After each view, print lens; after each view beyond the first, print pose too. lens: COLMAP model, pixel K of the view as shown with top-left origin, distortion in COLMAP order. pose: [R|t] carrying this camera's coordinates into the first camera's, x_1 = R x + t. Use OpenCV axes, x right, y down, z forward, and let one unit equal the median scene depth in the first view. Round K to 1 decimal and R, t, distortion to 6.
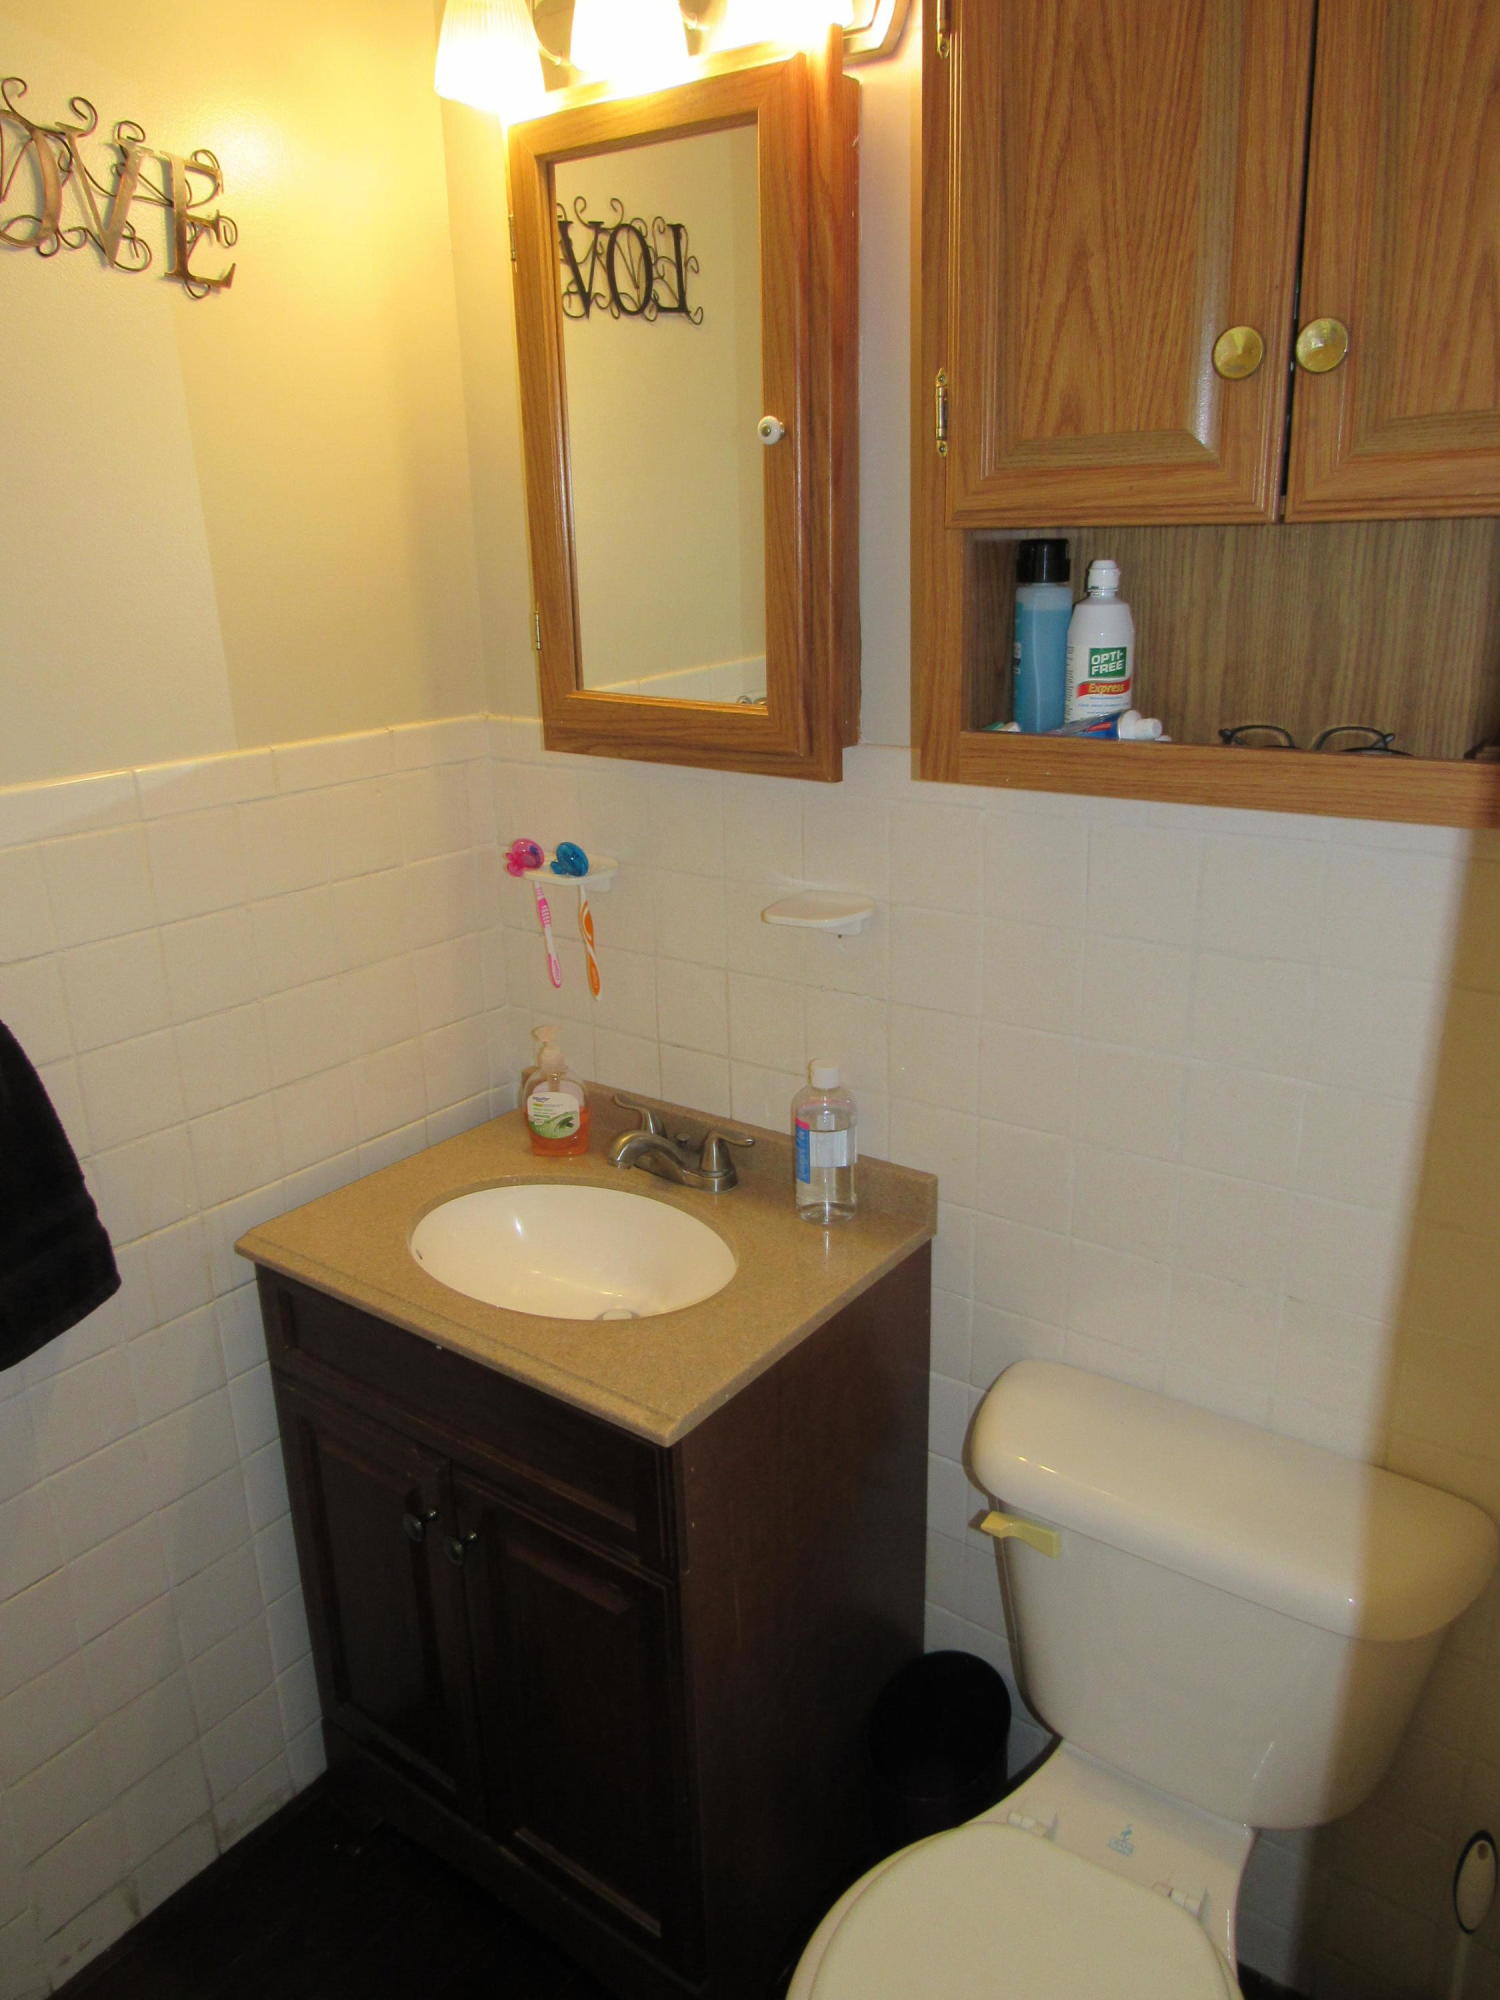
lens RADIAL K [[1440.8, 0, 723.4], [0, 1440.8, 997.1], [0, 0, 1]] dist [-0.025497, 0.009809]
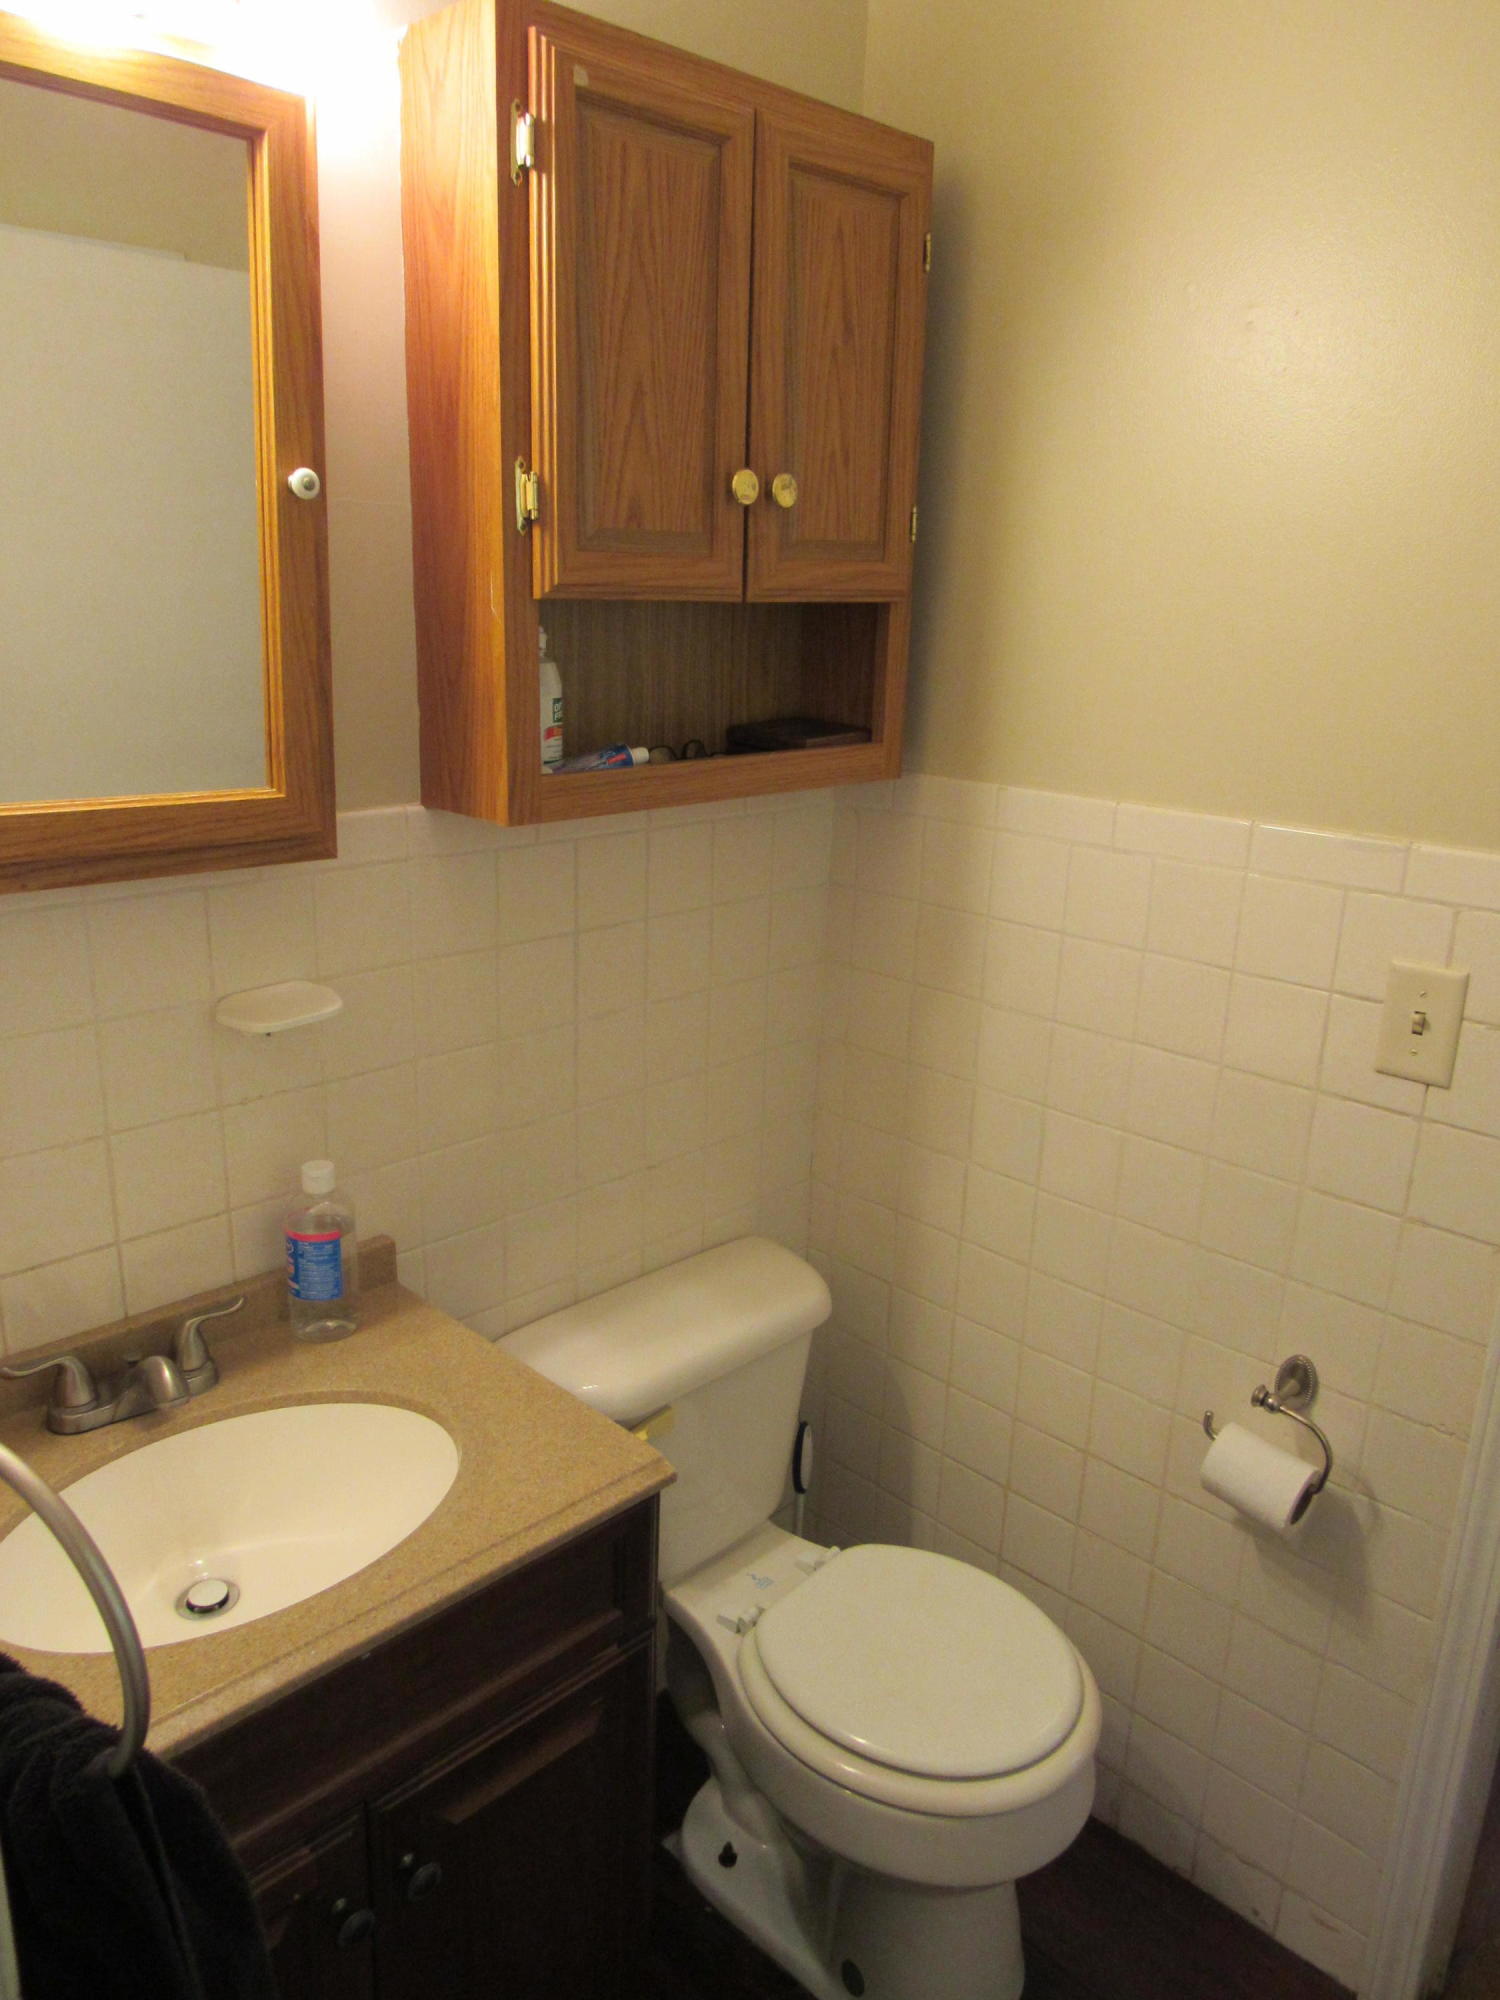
lens RADIAL K [[1440.8, 0, 723.4], [0, 1440.8, 997.1], [0, 0, 1]] dist [-0.025497, 0.009809]
pose [[0.141142, -0.244044, 0.959438, -1.064030], [0.278760, 0.939724, 0.198022, -0.234360], [-0.949933, 0.239504, 0.200664, 0.772988]]
